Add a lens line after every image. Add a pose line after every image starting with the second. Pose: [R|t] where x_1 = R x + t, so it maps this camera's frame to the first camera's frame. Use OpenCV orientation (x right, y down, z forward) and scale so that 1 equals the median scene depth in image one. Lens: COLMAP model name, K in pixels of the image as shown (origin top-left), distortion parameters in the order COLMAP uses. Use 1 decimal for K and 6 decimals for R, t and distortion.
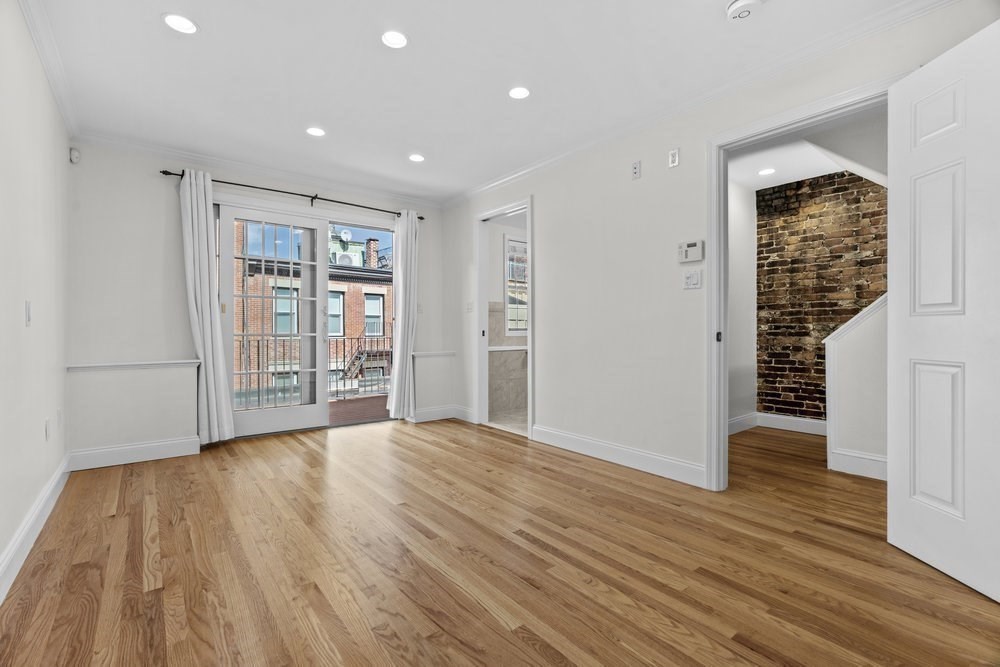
lens RADIAL K [[453.4, 0, 493.7], [0, 453.4, 335.5], [0, 0, 1]] dist [-0.010663, 0.003658]
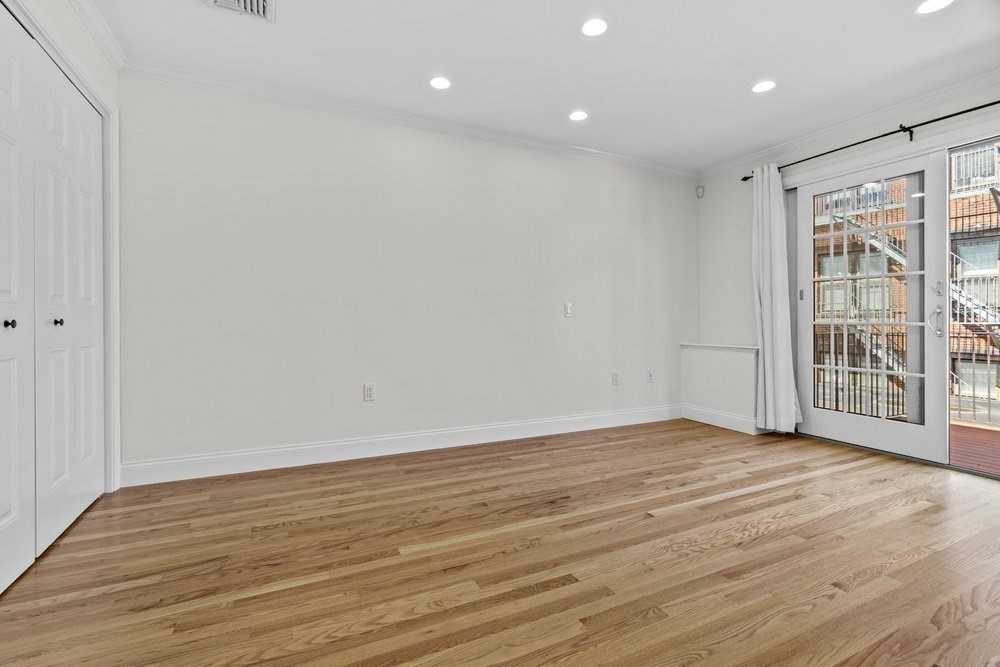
lens RADIAL K [[453.4, 0, 494.5], [0, 453.4, 323.4], [0, 0, 1]] dist [-0.010663, 0.003658]
pose [[-0.217454, 0.006223, -0.976051, 0.912547], [-0.009590, 0.999918, 0.008512, -0.005749], [0.976023, 0.011211, -0.217377, 1.135062]]
